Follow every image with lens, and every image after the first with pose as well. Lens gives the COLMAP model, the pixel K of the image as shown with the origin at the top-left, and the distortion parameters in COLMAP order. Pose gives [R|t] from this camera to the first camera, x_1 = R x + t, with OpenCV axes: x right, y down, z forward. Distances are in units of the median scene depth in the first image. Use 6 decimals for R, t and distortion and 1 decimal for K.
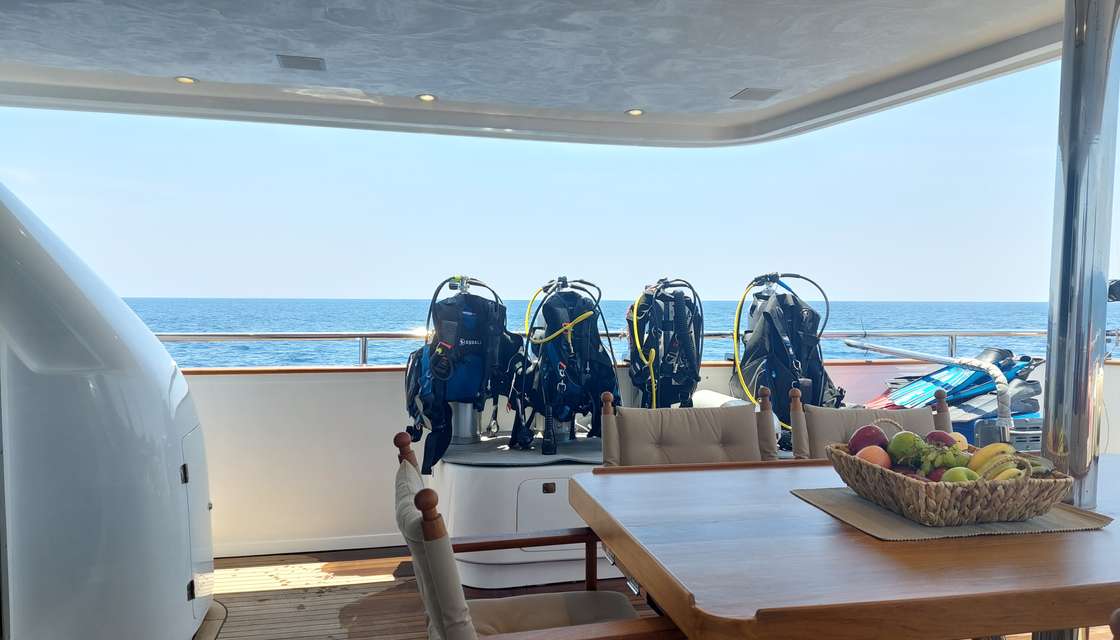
lens RADIAL K [[845.4, 0, 560.0], [0, 845.4, 320.0], [0, 0, 1]] dist [0.084493, -0.178846]
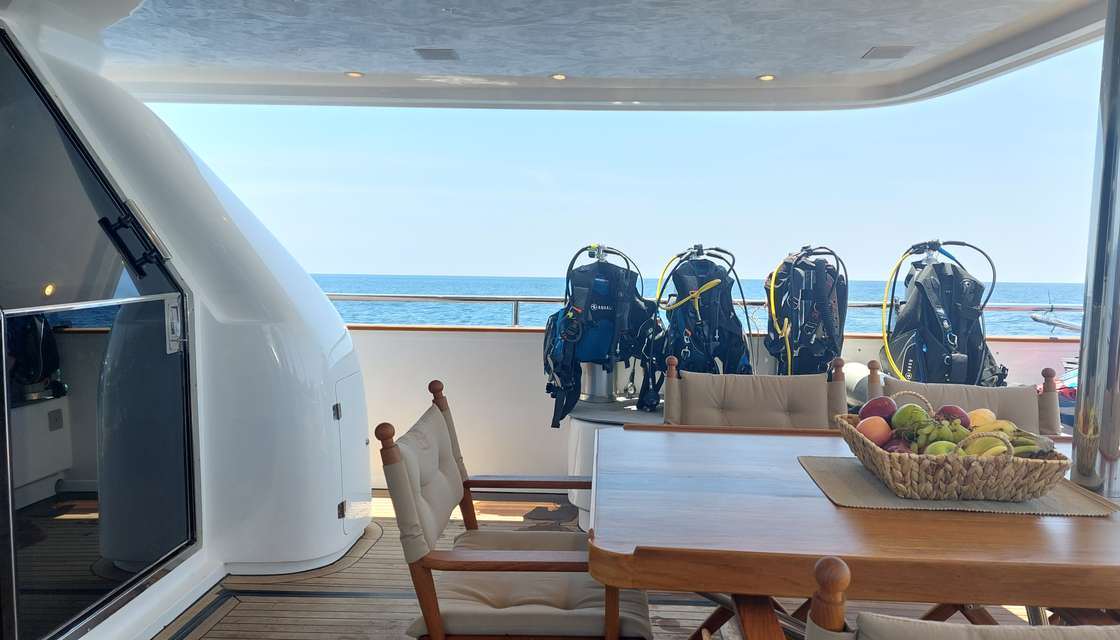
lens RADIAL K [[855.2, 0, 560.0], [0, 855.2, 320.0], [0, 0, 1]] dist [0.066486, -0.222207]
pose [[0.952315, 0.025191, -0.304076, 0.164415], [-0.013751, 0.999117, 0.039706, 0.000403], [0.304808, -0.033631, 0.951820, -0.030206]]
